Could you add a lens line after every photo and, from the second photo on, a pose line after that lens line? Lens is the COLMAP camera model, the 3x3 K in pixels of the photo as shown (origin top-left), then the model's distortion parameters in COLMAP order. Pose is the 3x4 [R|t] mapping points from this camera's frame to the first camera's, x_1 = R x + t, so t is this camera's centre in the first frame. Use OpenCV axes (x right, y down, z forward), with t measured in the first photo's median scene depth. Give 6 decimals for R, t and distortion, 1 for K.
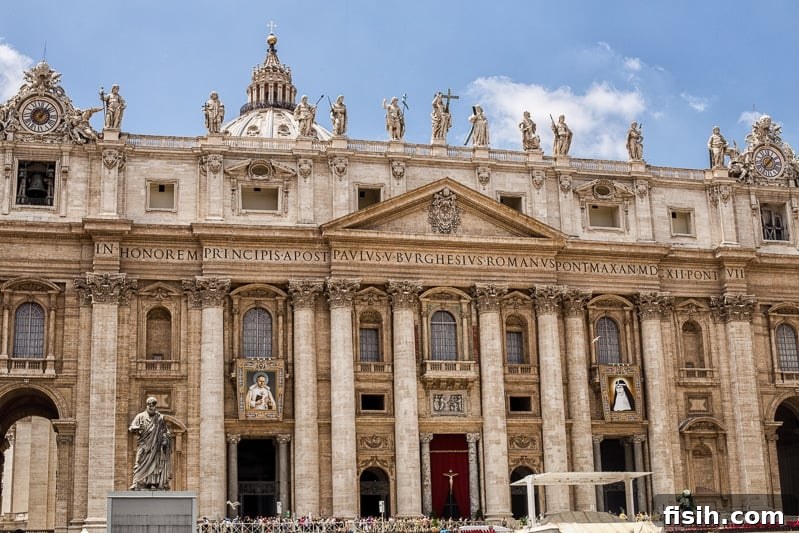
lens RADIAL K [[1186.8, 0, 401.6], [0, 1186.8, 267.2], [0, 0, 1]] dist [-0.102140, 0.000000]
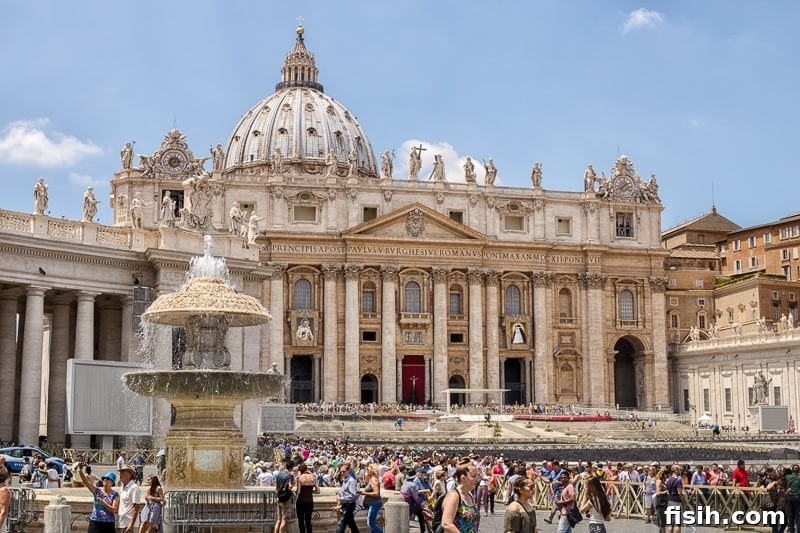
lens RADIAL K [[1188.3, 0, 398.2], [0, 1188.3, 265.4], [0, 0, 1]] dist [-0.102140, 0.000000]
pose [[0.999680, 0.025012, -0.003761, 0.020129], [-0.024402, 0.992864, 0.116725, -0.181108], [0.006654, -0.116596, 0.993157, -0.664156]]
